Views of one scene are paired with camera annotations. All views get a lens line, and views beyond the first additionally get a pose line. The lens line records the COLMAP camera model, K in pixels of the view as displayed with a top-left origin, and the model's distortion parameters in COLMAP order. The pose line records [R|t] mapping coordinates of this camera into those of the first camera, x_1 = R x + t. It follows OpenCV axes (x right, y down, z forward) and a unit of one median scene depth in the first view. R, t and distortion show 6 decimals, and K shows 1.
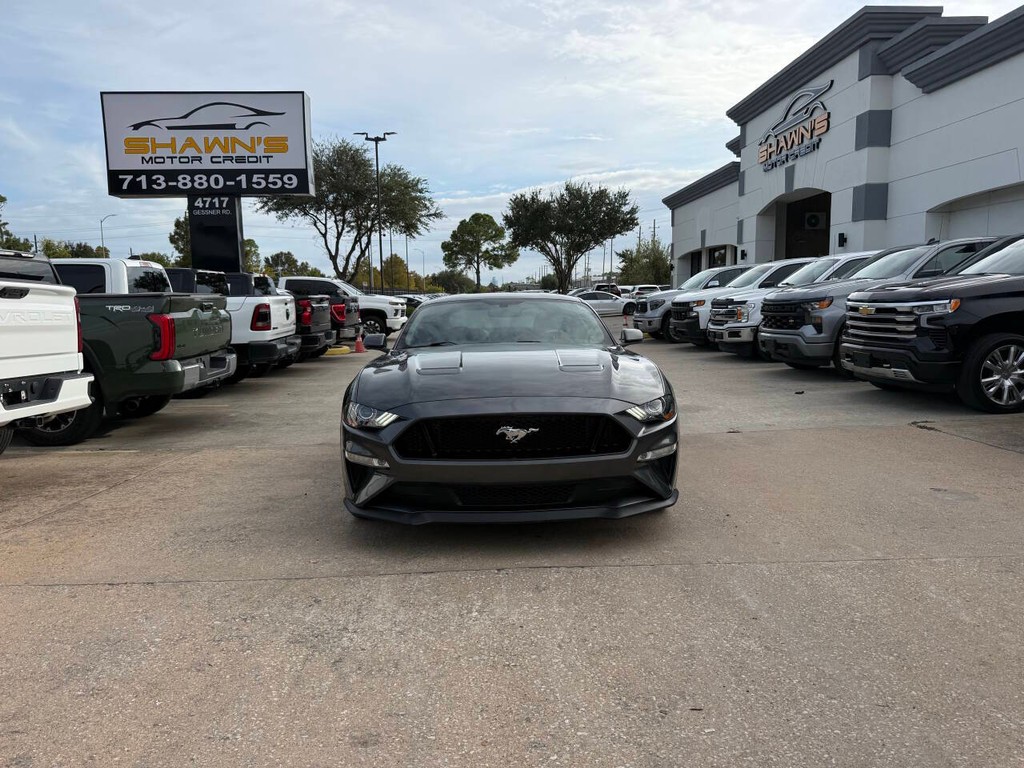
lens RADIAL K [[708.4, 0, 514.5], [0, 708.4, 383.2], [0, 0, 1]] dist [0.138641, -0.214093]
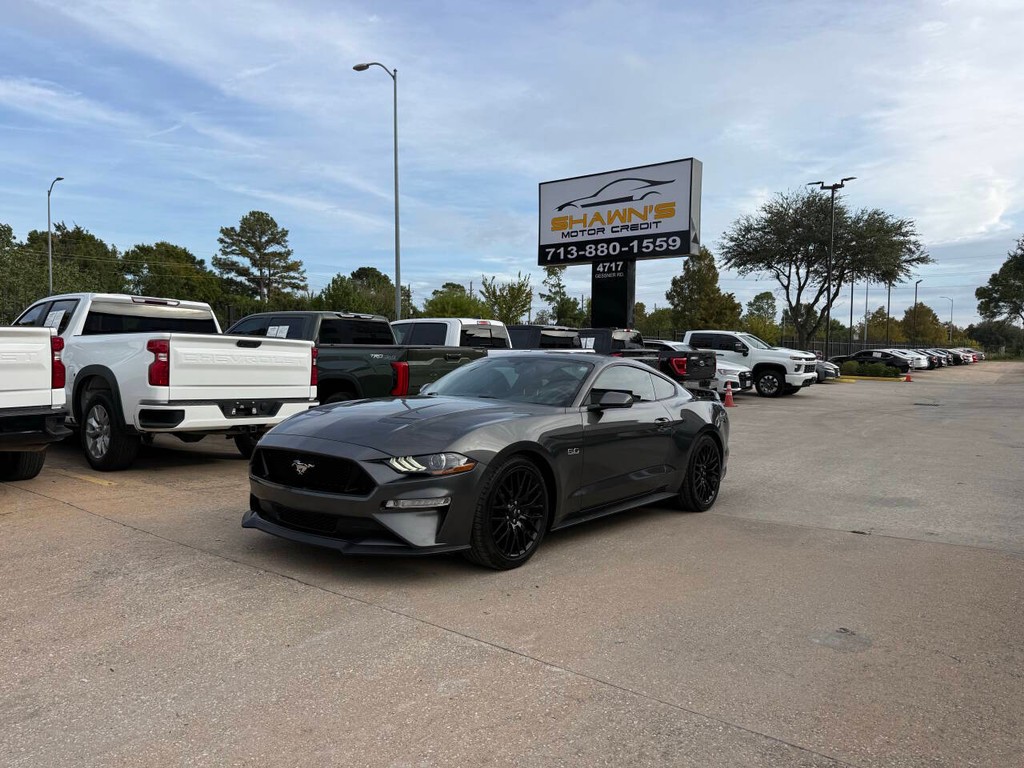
lens RADIAL K [[713.1, 0, 517.5], [0, 713.1, 388.7], [0, 0, 1]] dist [0.046928, -0.057062]
pose [[0.773848, 0.059538, -0.630567, 0.193797], [-0.098993, 0.994706, -0.027566, -0.011978], [0.625588, 0.083754, 0.775645, 0.046977]]
